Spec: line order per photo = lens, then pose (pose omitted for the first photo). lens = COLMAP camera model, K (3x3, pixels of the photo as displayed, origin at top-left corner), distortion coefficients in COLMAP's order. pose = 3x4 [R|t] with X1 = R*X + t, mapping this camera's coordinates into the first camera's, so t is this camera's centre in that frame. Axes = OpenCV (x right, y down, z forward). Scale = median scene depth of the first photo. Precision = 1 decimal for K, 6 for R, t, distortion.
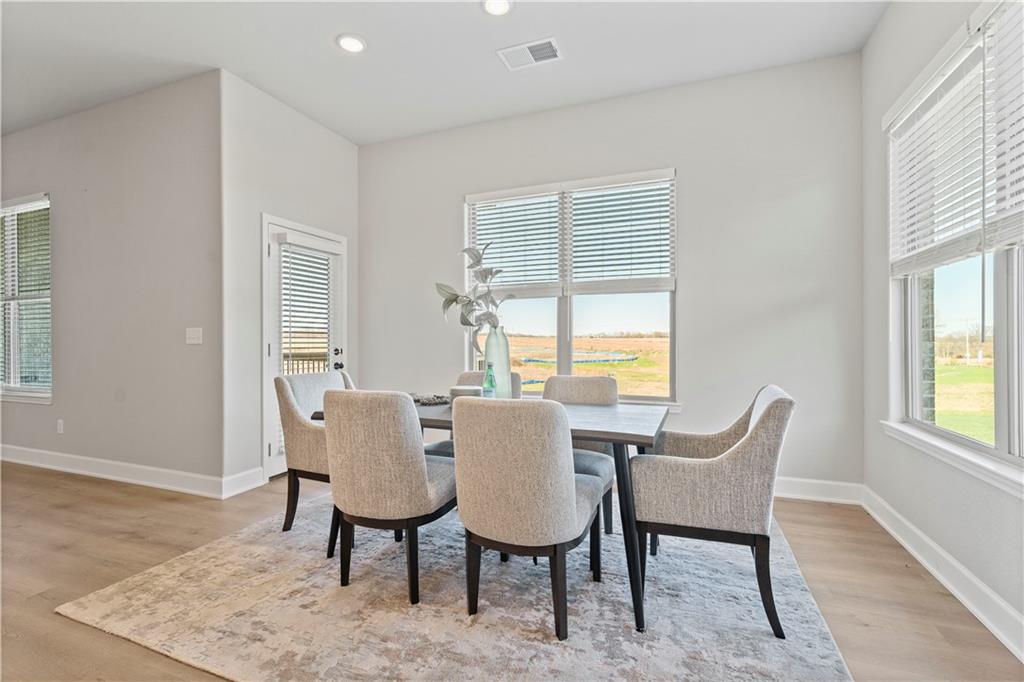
lens RADIAL K [[450.7, 0, 515.1], [0, 450.7, 341.4], [0, 0, 1]] dist [-0.001248, -0.000089]
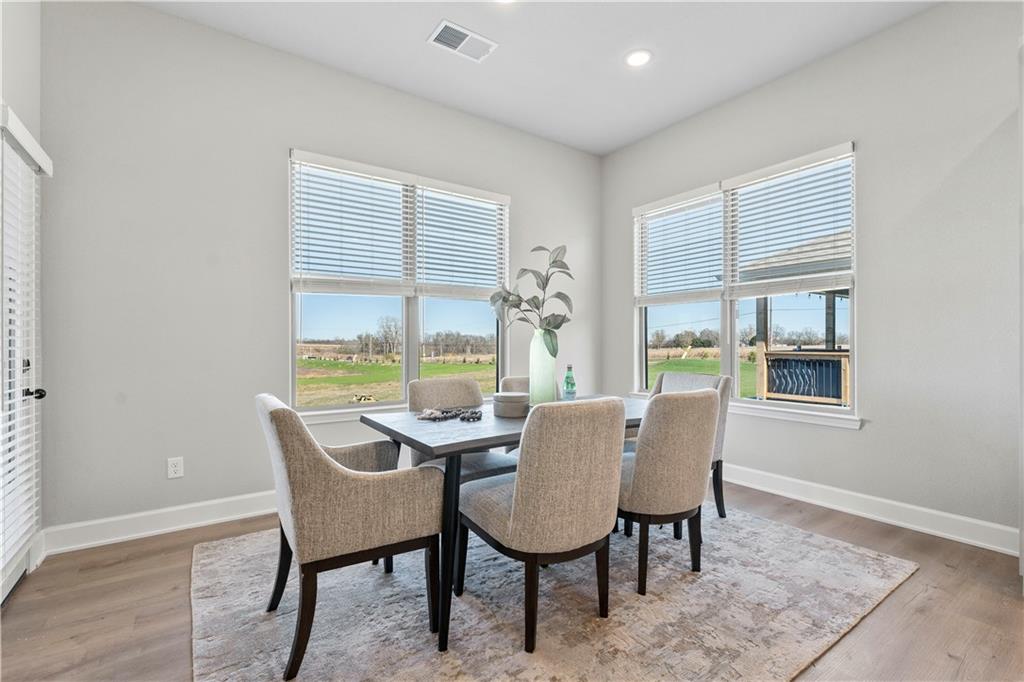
lens RADIAL K [[449.1, 0, 511.7], [0, 449.1, 340.3], [0, 0, 1]] dist [-0.004464, -0.000219]
pose [[0.569596, 0.006549, 0.821899, -1.090140], [0.003983, 0.999935, -0.010728, 0.006060], [-0.821915, 0.009385, 0.569532, 0.599180]]
